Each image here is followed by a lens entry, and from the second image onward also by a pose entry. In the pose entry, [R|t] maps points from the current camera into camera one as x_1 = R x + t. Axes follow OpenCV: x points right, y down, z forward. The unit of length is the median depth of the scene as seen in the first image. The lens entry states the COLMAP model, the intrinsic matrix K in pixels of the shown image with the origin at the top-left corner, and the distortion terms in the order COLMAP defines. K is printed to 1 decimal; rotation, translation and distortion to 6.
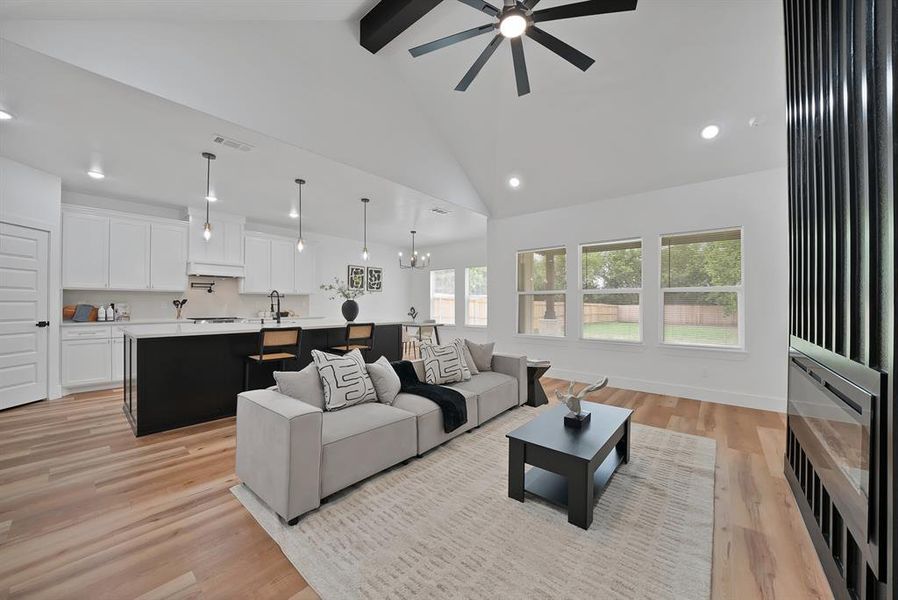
lens RADIAL K [[329.6, 0, 453.1], [0, 329.6, 300.6], [0, 0, 1]] dist [-0.001275, 0.000198]
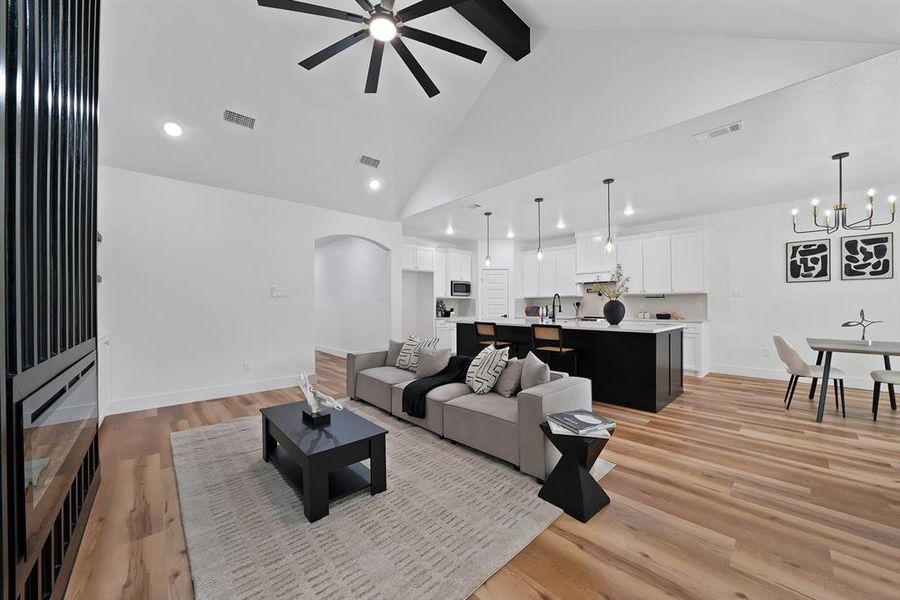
lens RADIAL K [[330.3, 0, 453.9], [0, 330.3, 305.7], [0, 0, 1]] dist [-0.001275, 0.000198]
pose [[-0.139971, -0.002459, -0.990153, 0.601117], [0.012477, 0.999913, -0.004247, 0.010297], [0.990077, -0.012949, -0.139928, 0.707872]]
